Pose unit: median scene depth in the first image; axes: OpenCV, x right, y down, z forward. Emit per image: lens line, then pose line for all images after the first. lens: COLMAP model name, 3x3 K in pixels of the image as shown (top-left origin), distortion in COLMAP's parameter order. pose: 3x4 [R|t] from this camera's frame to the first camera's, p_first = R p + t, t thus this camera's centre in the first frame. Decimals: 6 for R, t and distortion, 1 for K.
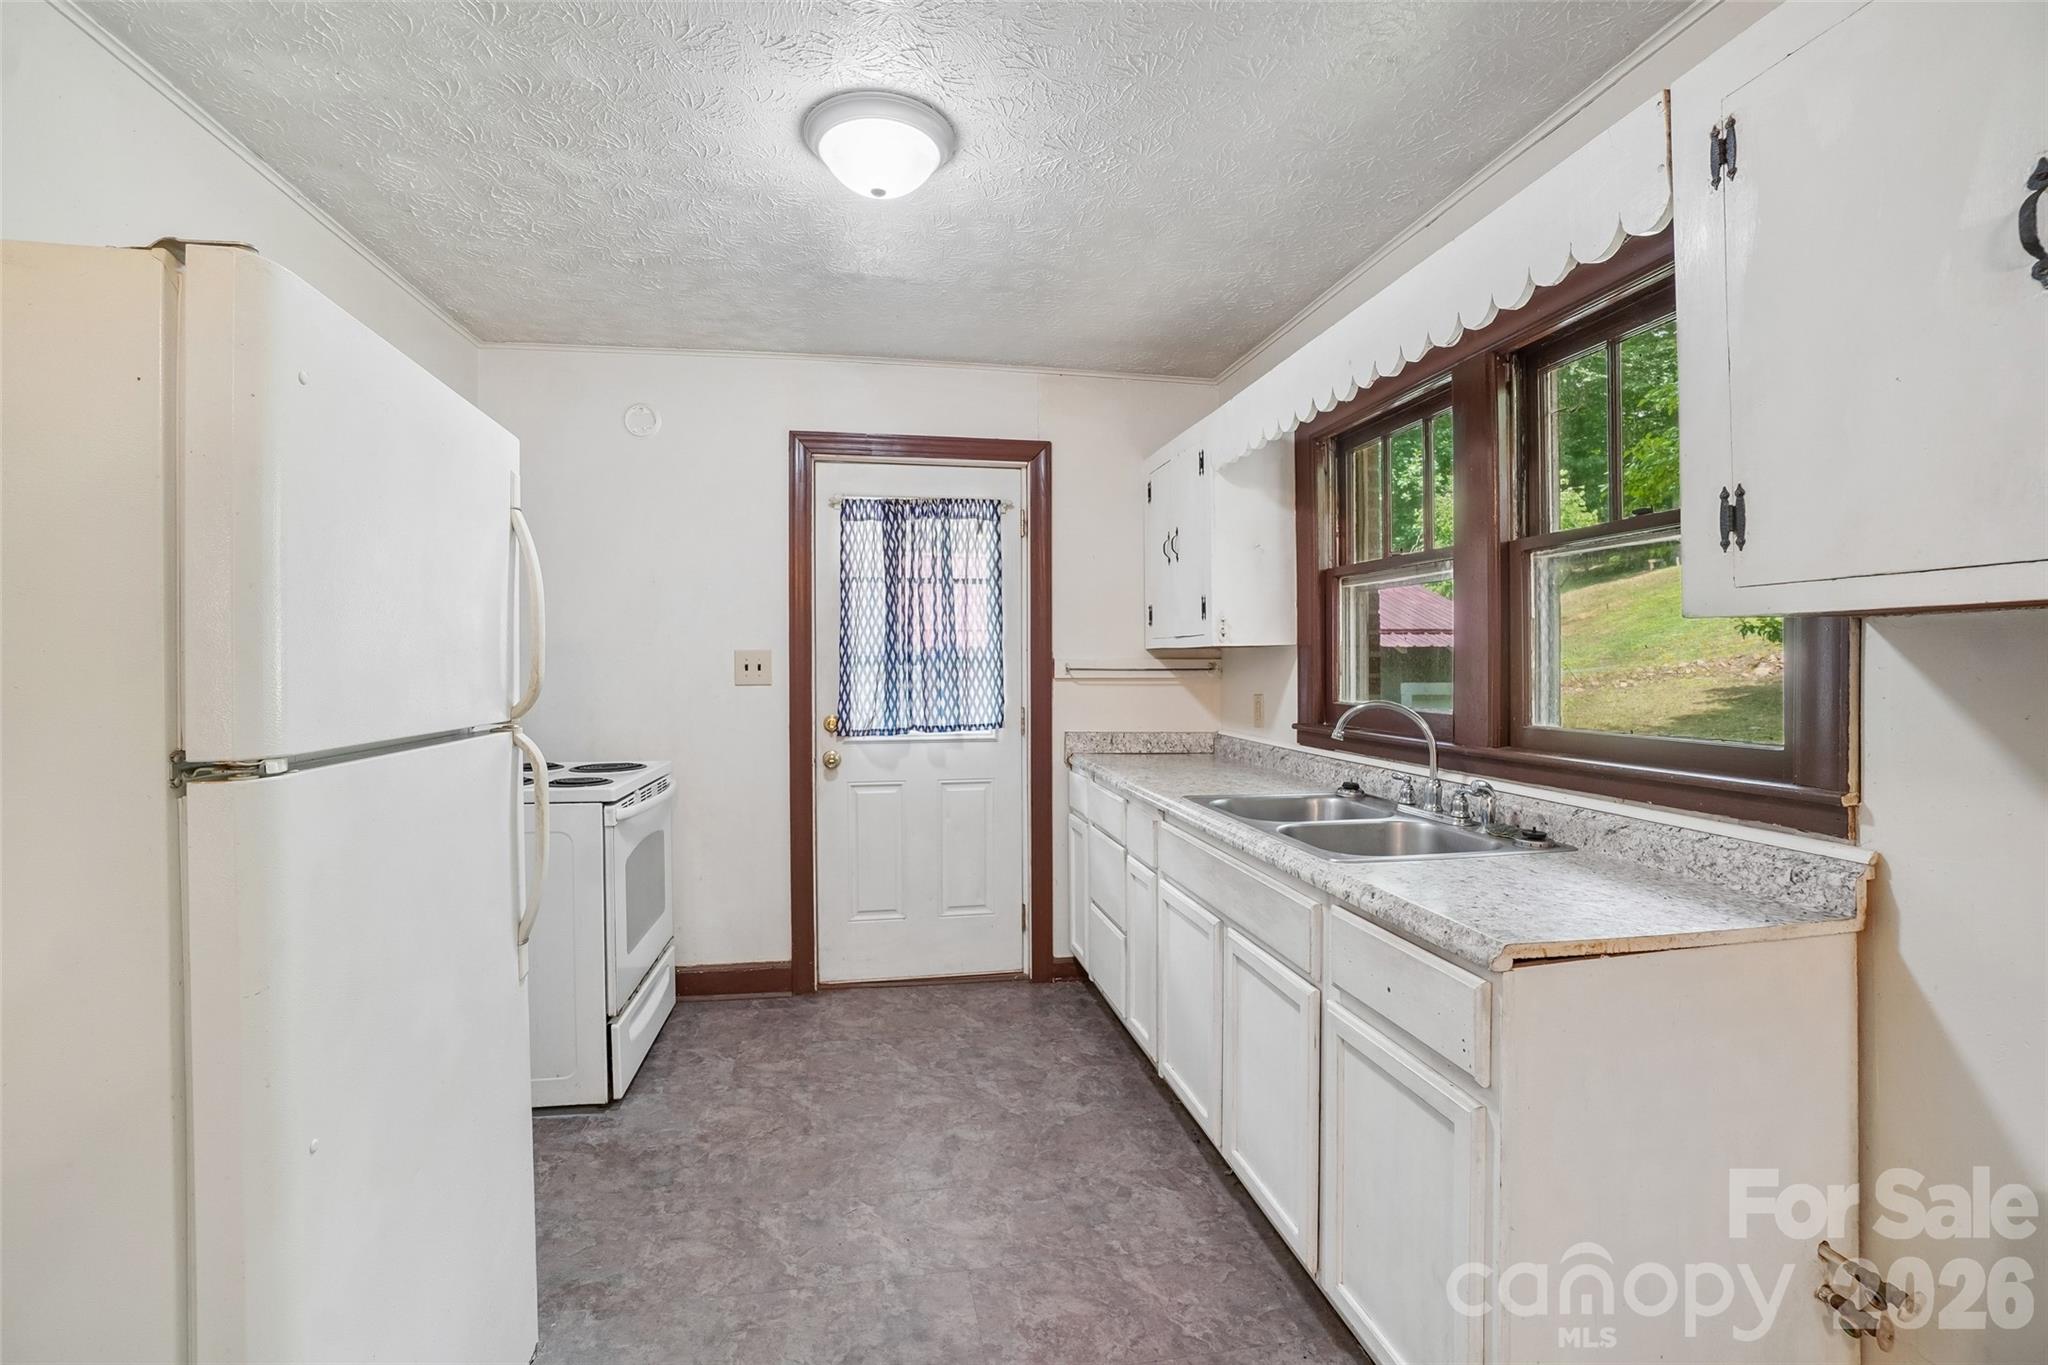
lens RADIAL K [[905.6, 0, 1016.7], [0, 905.6, 667.7], [0, 0, 1]] dist [-0.064239, 0.021558]
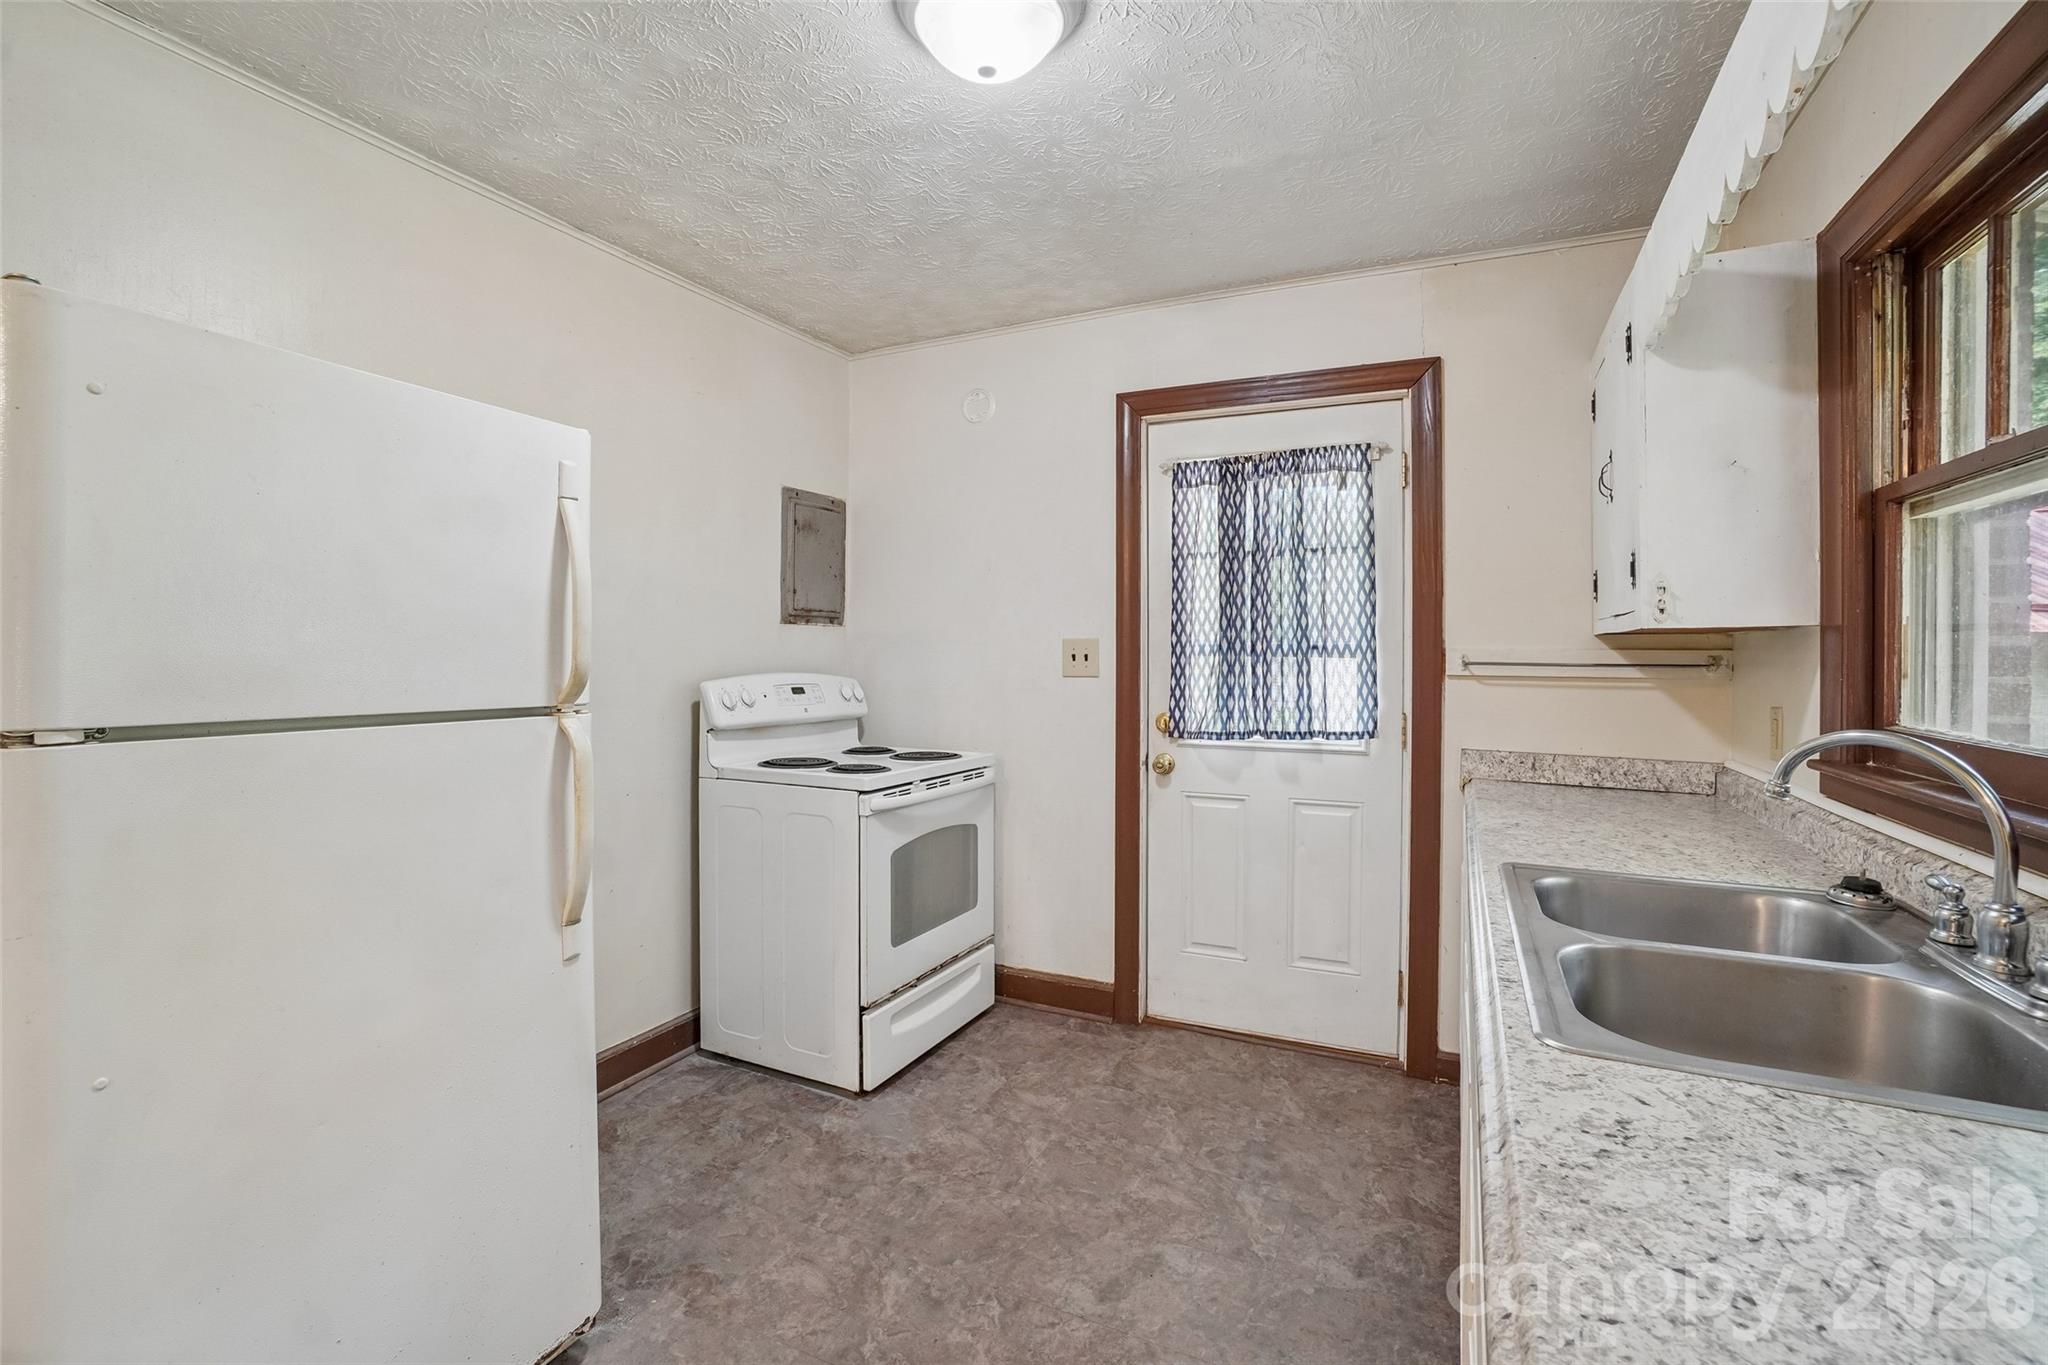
lens RADIAL K [[915.2, 0, 1008.2], [0, 915.2, 662.4], [0, 0, 1]] dist [-0.066659, 0.024456]
pose [[0.806781, 0.009788, -0.590770, 0.199012], [-0.008176, 0.999952, 0.005403, 0.000167], [0.590795, 0.000471, 0.806822, 0.203569]]
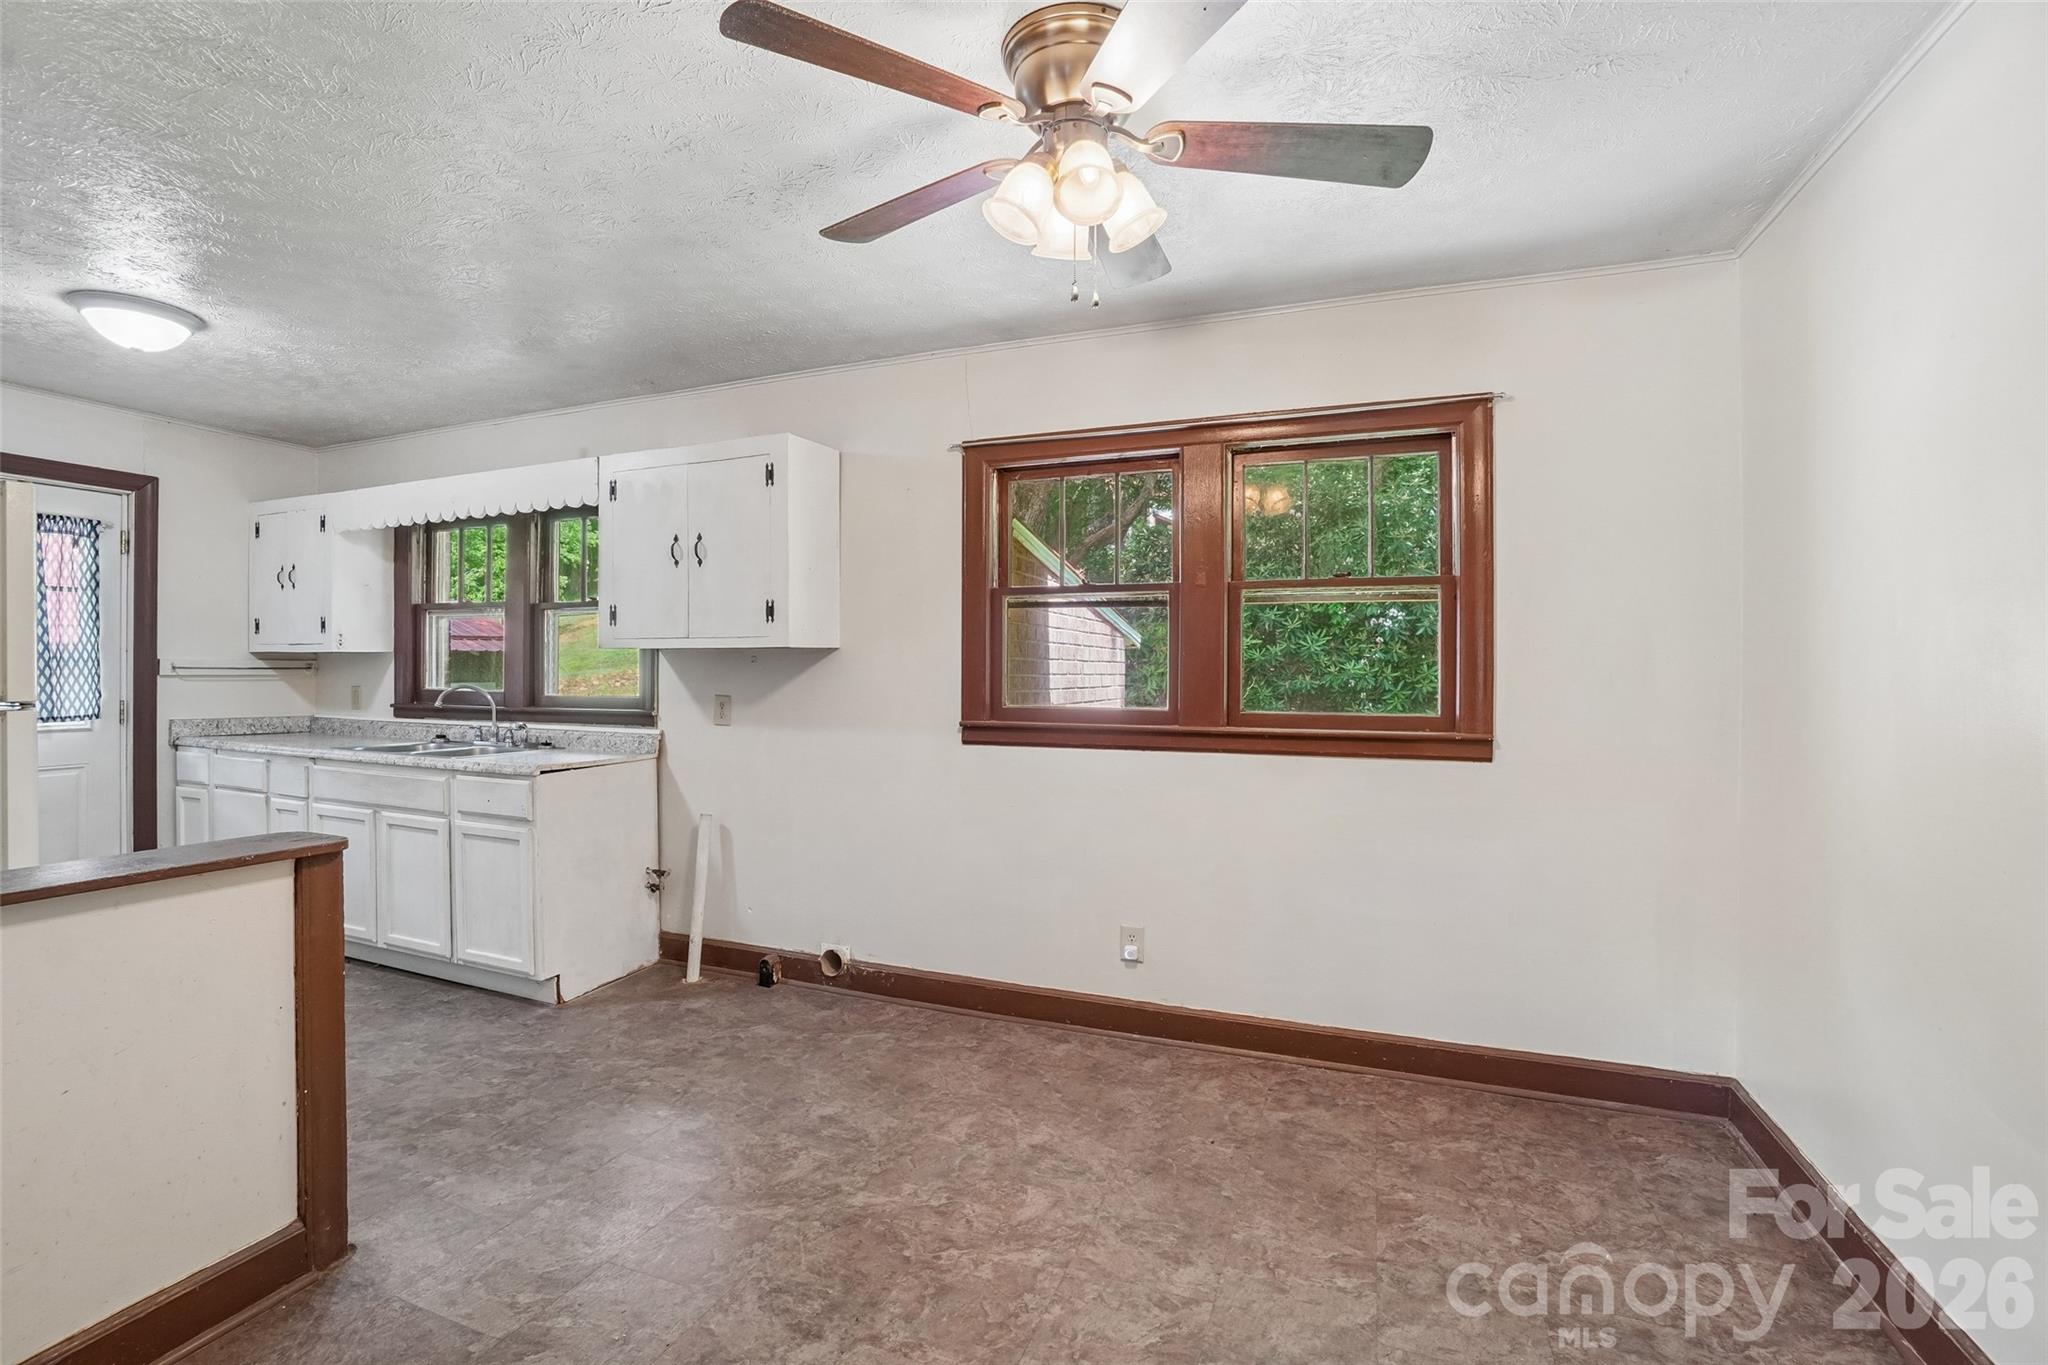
lens RADIAL K [[912.0, 0, 1012.4], [0, 912.0, 667.2], [0, 0, 1]] dist [-0.065509, 0.024742]
pose [[0.533345, 0.003995, 0.845888, -0.355348], [-0.000997, 0.999991, -0.004094, 0.004964], [-0.845897, 0.001340, 0.533344, -0.605896]]
